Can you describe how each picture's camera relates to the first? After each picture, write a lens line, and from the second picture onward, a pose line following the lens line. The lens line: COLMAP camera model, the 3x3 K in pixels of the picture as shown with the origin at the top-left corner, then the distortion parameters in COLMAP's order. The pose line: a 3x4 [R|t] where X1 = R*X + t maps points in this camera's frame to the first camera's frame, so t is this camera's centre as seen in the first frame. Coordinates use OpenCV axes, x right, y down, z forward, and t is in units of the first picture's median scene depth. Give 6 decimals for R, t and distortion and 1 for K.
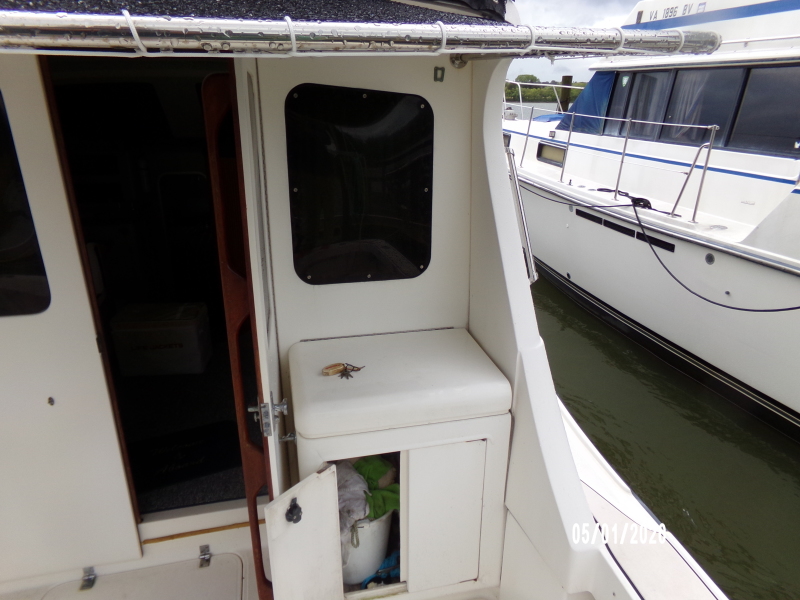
lens RADIAL K [[541.3, 0, 394.5], [0, 541.3, 303.0], [0, 0, 1]] dist [-0.043681, 0.041070]
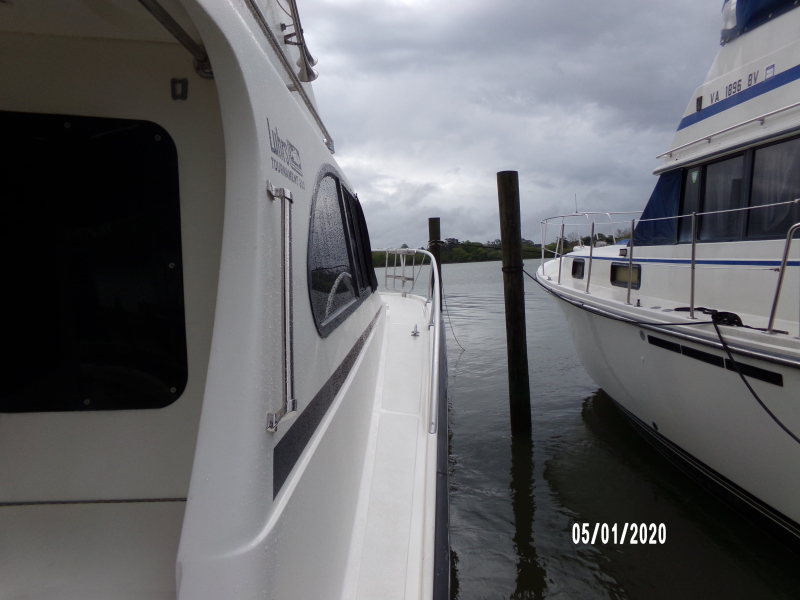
lens RADIAL K [[541.3, 0, 390.0], [0, 541.3, 297.3], [0, 0, 1]] dist [-0.043681, 0.041070]
pose [[0.968020, -0.048232, -0.246192, 0.204060], [-0.025120, 0.957778, -0.286409, 0.001213], [0.249611, 0.283434, 0.925937, 0.221432]]
